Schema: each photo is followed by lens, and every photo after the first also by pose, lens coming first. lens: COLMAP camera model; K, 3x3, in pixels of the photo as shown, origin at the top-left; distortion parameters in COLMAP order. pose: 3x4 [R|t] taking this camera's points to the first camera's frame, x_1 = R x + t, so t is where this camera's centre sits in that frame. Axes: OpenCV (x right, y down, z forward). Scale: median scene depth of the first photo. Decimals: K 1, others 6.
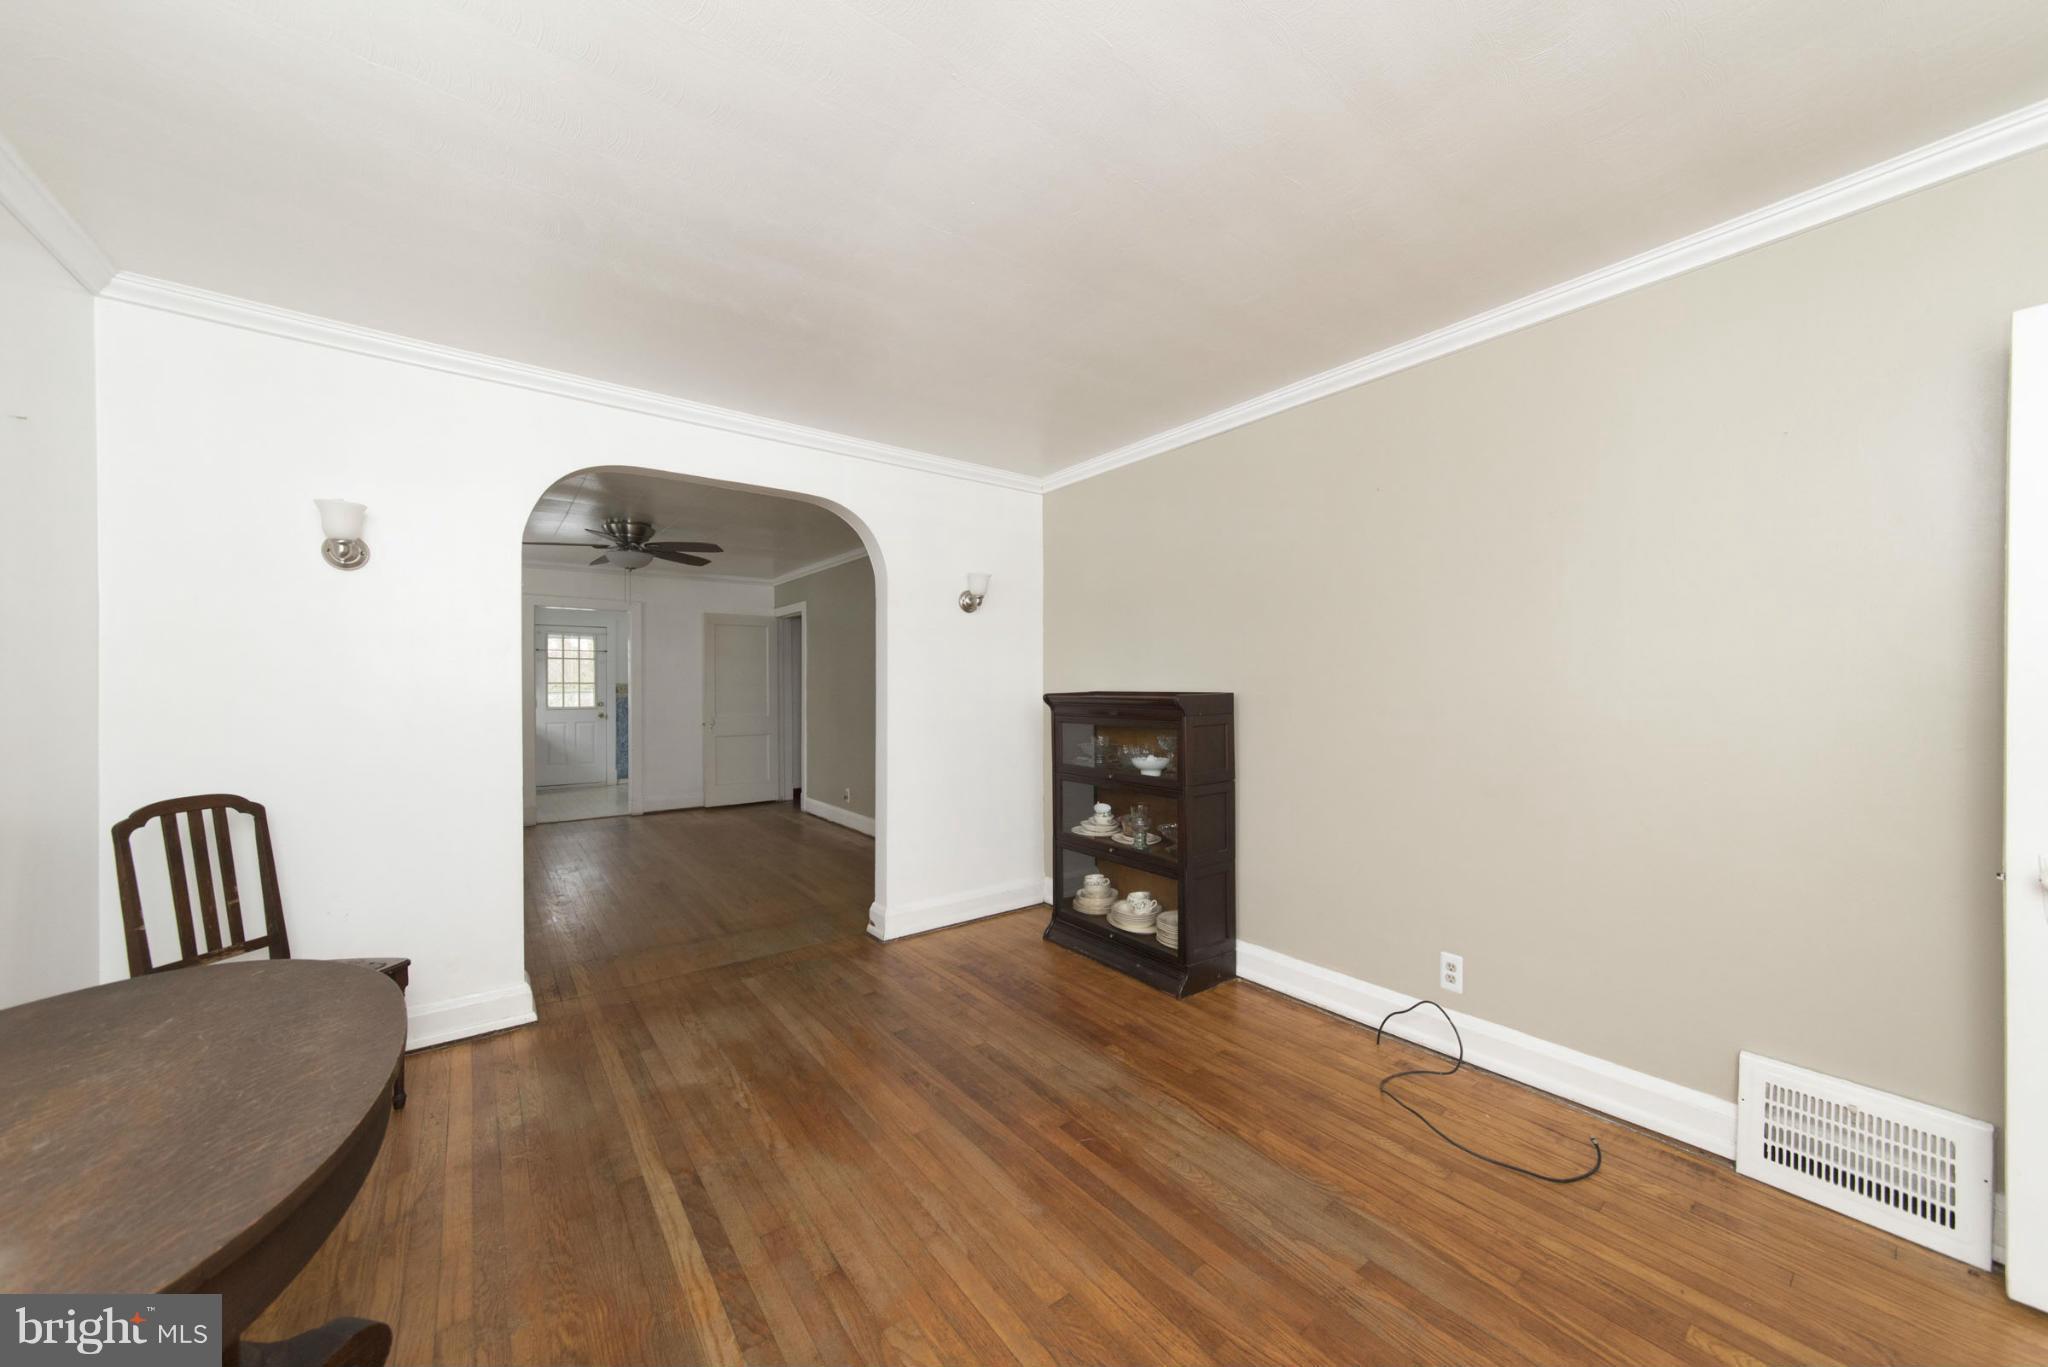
lens RADIAL K [[724.8, 0, 1022.8], [0, 724.8, 688.2], [0, 0, 1]] dist [-0.001411, 0.003397]
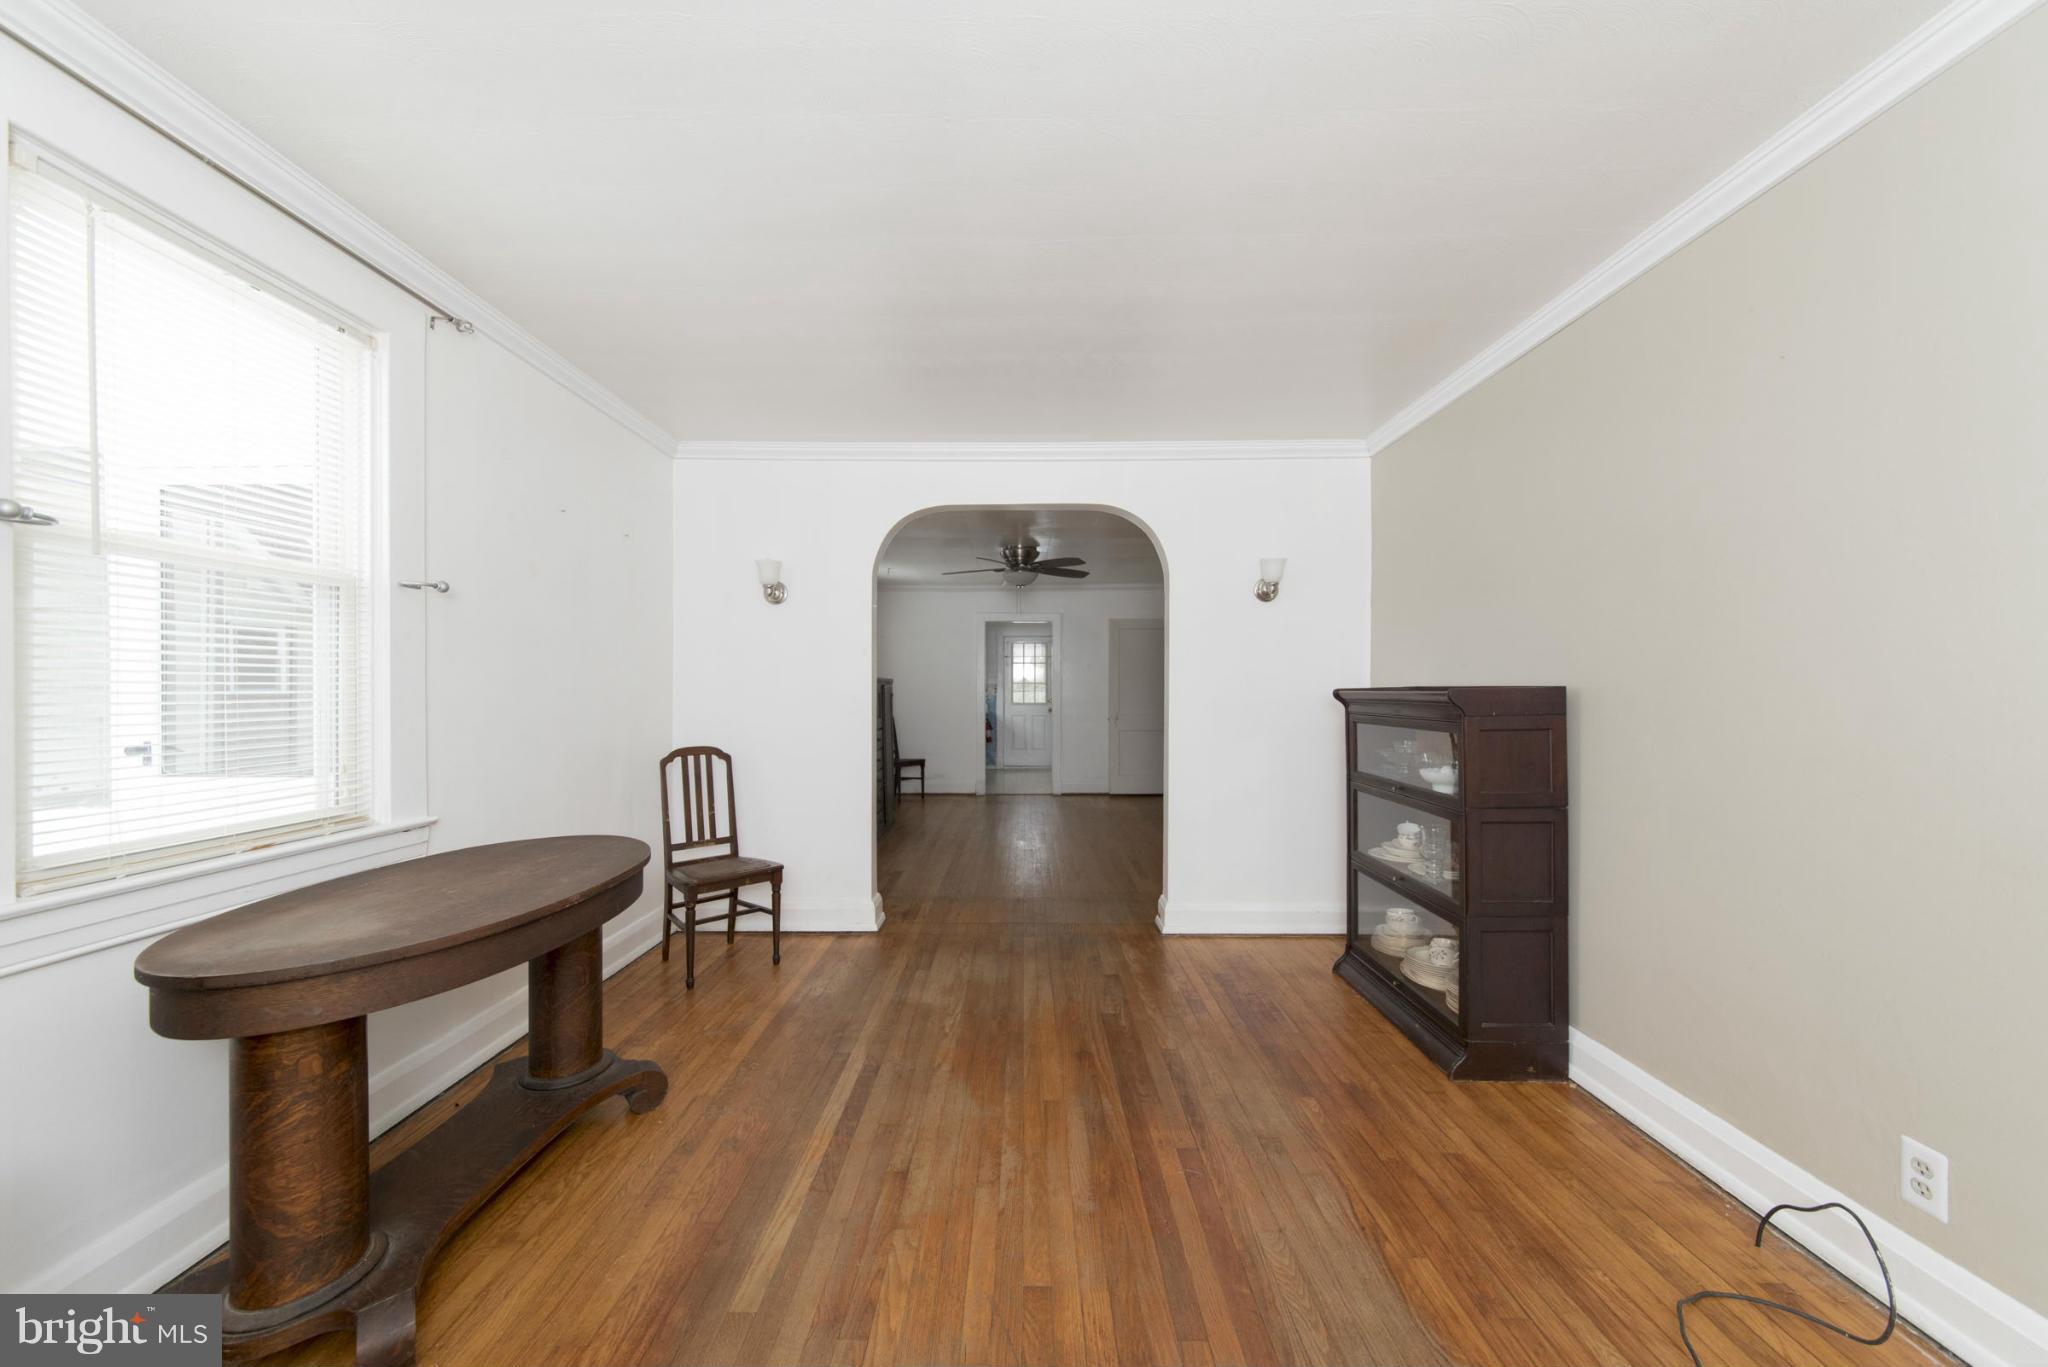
lens RADIAL K [[724.8, 0, 1022.8], [0, 724.8, 688.2], [0, 0, 1]] dist [-0.001411, 0.003397]
pose [[0.790496, 0.000707, -0.612466, 0.393884], [-0.002717, 0.999994, -0.002353, 0.014132], [0.612461, 0.003524, 0.790493, 0.119746]]
